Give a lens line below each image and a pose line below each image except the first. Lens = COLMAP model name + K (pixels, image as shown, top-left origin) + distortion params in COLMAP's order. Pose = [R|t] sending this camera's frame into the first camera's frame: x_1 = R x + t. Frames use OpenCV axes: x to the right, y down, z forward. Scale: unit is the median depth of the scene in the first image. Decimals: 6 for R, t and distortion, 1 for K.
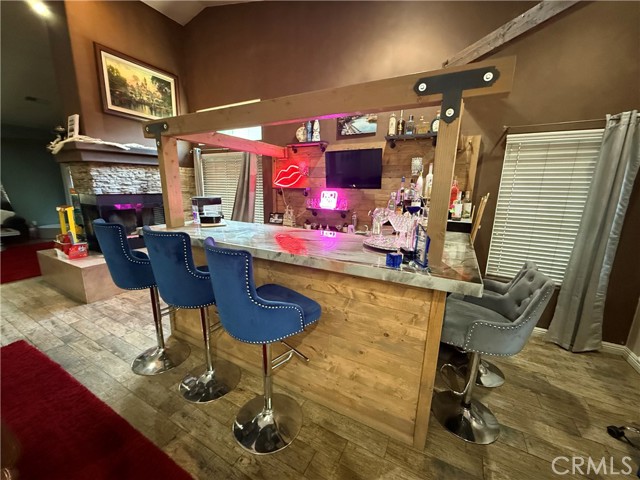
lens RADIAL K [[255.2, 0, 319.1], [0, 255.2, 240.2], [0, 0, 1]] dist [-0.002276, -0.000157]
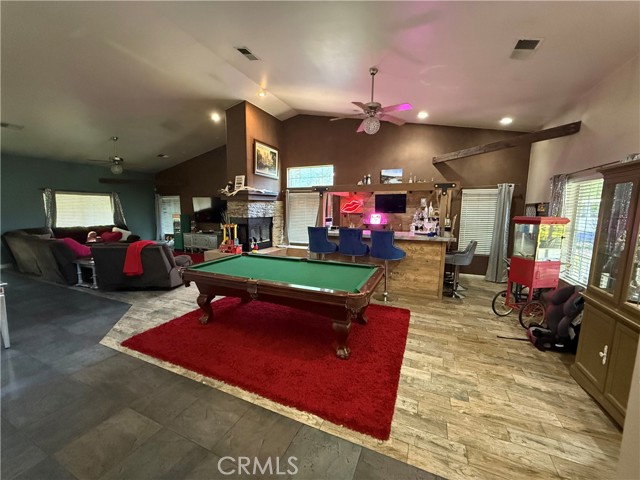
lens RADIAL K [[255.2, 0, 319.1], [0, 255.2, 240.2], [0, 0, 1]] dist [-0.002276, -0.000157]
pose [[0.996722, -0.018939, 0.078653, -0.557109], [0.025801, 0.995859, -0.087176, 0.157028], [-0.076676, 0.088919, 0.993083, -0.861511]]
